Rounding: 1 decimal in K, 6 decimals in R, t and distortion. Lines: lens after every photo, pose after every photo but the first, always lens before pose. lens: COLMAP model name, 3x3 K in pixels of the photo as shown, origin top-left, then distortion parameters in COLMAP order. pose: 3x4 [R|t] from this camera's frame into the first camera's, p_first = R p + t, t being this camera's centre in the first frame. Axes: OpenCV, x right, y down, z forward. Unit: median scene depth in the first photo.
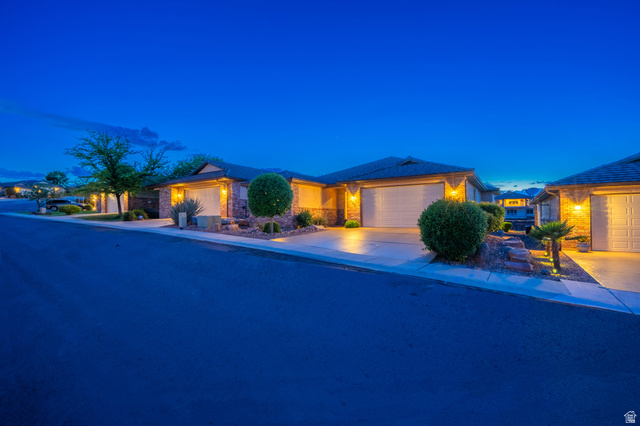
lens RADIAL K [[303.8, 0, 320.0], [0, 303.8, 213.0], [0, 0, 1]] dist [-0.003213, -0.000691]
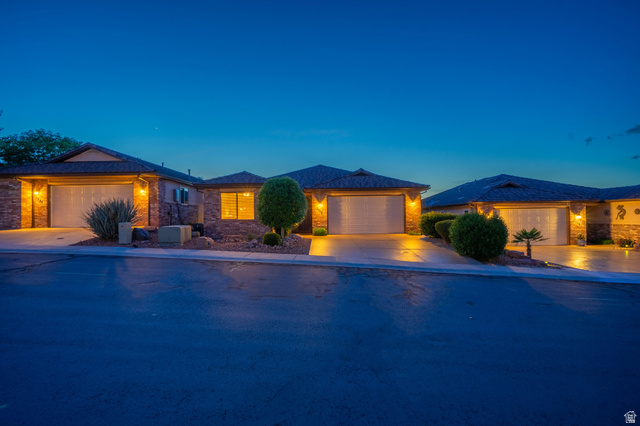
lens RADIAL K [[303.8, 0, 320.0], [0, 303.8, 213.0], [0, 0, 1]] dist [-0.003213, -0.000691]
pose [[0.822927, 0.005338, 0.568121, -0.463017], [-0.002811, 0.999982, -0.005324, -0.019341], [-0.568140, 0.002784, 0.822928, 0.178828]]
